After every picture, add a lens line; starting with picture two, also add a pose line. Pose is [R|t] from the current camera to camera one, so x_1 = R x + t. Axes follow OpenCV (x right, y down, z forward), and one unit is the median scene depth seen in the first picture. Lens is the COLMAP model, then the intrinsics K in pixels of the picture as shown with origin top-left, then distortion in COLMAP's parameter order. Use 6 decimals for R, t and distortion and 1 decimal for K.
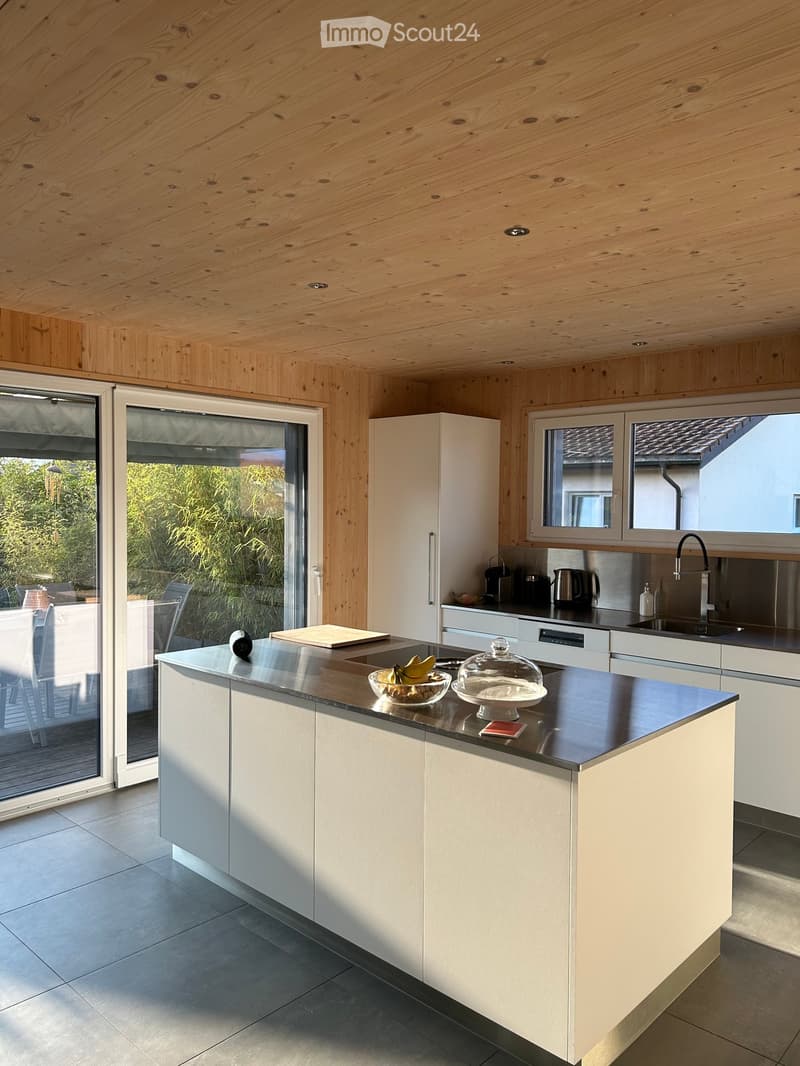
lens RADIAL K [[776.0, 0, 400.0], [0, 776.0, 533.0], [0, 0, 1]] dist [0.008286, -0.000774]
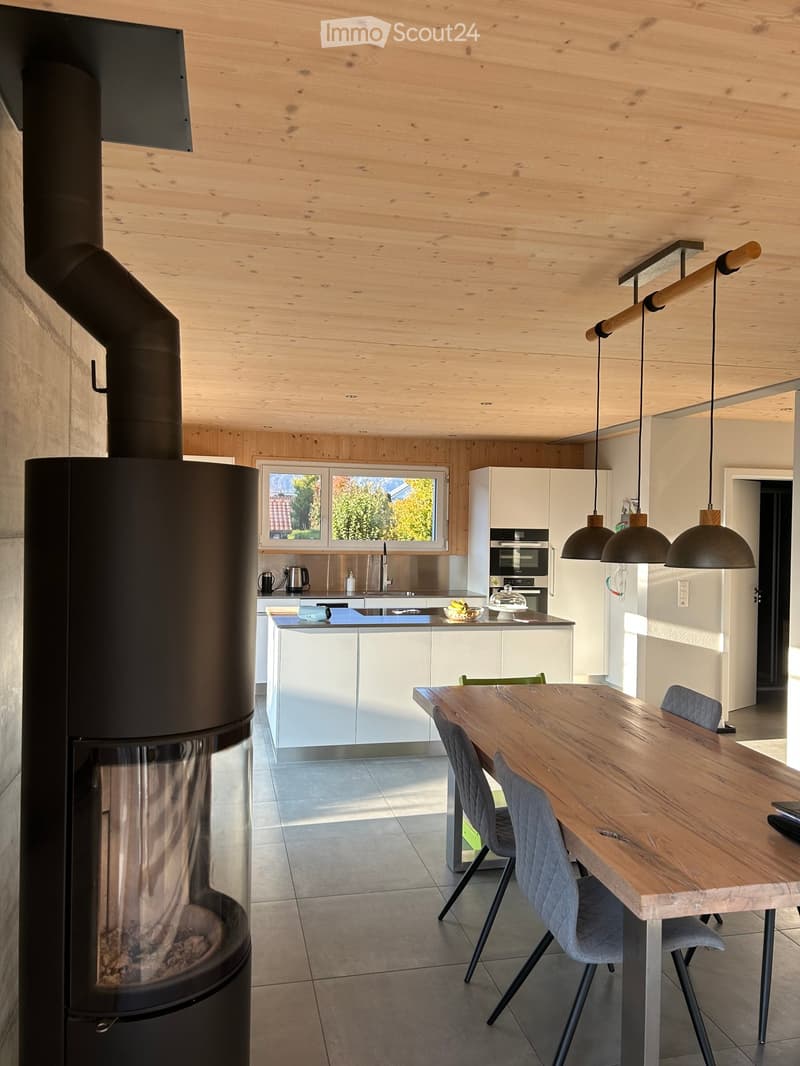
lens RADIAL K [[776.0, 0, 400.0], [0, 776.0, 533.0], [0, 0, 1]] dist [0.008286, -0.000774]
pose [[0.543471, -0.007035, 0.839398, -1.007113], [0.019074, 0.999810, -0.003971, -0.010259], [-0.839211, 0.018169, 0.543502, -0.000821]]
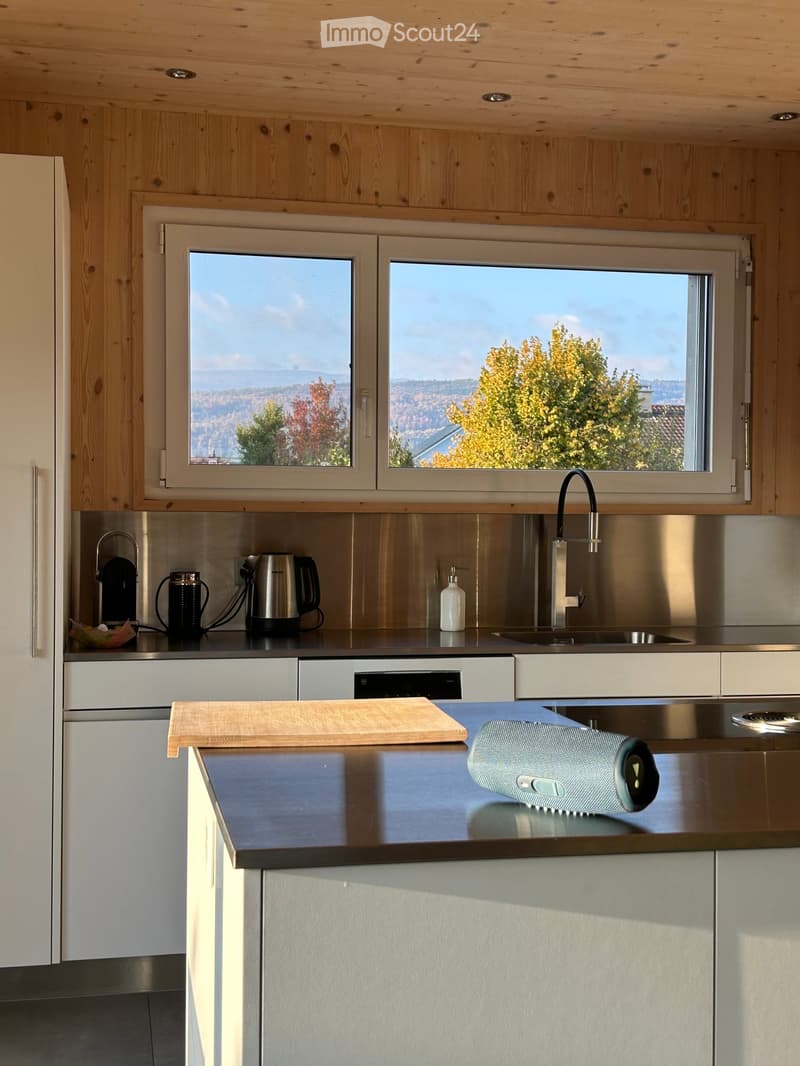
lens RADIAL K [[1447.2, 0, 400.0], [0, 1447.2, 533.0], [0, 0, 1]] dist [0.048456, 0.015860]
pose [[0.566148, -0.014031, 0.824184, -0.488988], [0.030176, 0.999538, -0.003712, 0.042793], [-0.823751, 0.026972, 0.566309, 0.469870]]
